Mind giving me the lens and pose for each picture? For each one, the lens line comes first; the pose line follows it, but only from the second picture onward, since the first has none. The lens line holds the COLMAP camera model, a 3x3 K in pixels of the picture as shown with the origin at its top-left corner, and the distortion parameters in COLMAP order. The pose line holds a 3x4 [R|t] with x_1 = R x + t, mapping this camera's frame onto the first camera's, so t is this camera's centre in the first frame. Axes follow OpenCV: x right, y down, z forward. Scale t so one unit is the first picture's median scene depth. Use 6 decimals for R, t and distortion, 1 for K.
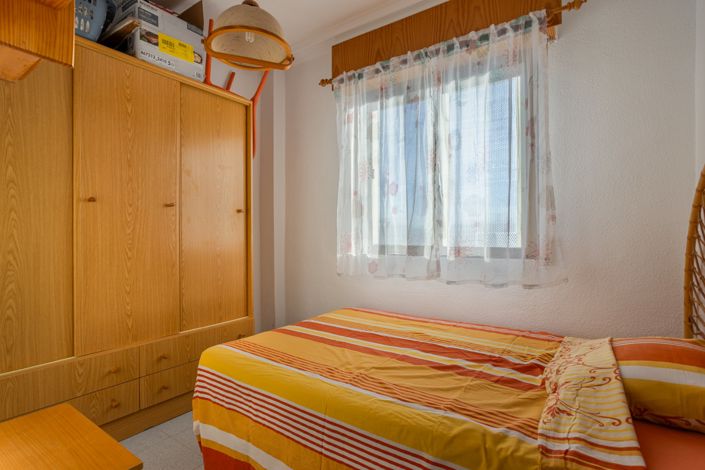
lens RADIAL K [[362.3, 0, 350.1], [0, 362.3, 232.9], [0, 0, 1]] dist [-0.025510, 0.011096]
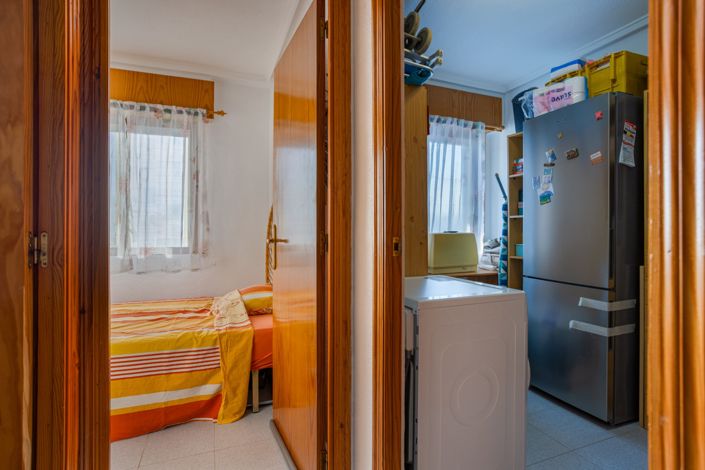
lens RADIAL K [[350.6, 0, 348.6], [0, 350.6, 227.0], [0, 0, 1]] dist [-0.045541, 0.021649]
pose [[0.568779, 0.009421, 0.822436, -0.399906], [-0.001866, 0.999947, -0.010164, -0.033935], [-0.822488, 0.004247, 0.568766, -0.477142]]
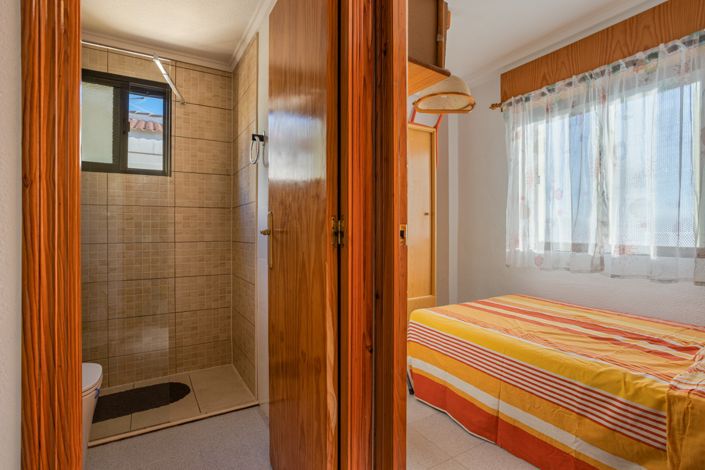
lens RADIAL K [[350.6, 0, 354.6], [0, 350.6, 230.4], [0, 0, 1]] dist [-0.045541, 0.021649]
pose [[0.913385, 0.005942, -0.407053, -0.031684], [-0.003239, 0.999968, 0.007331, -0.012999], [0.407084, -0.005377, 0.913375, -0.337836]]
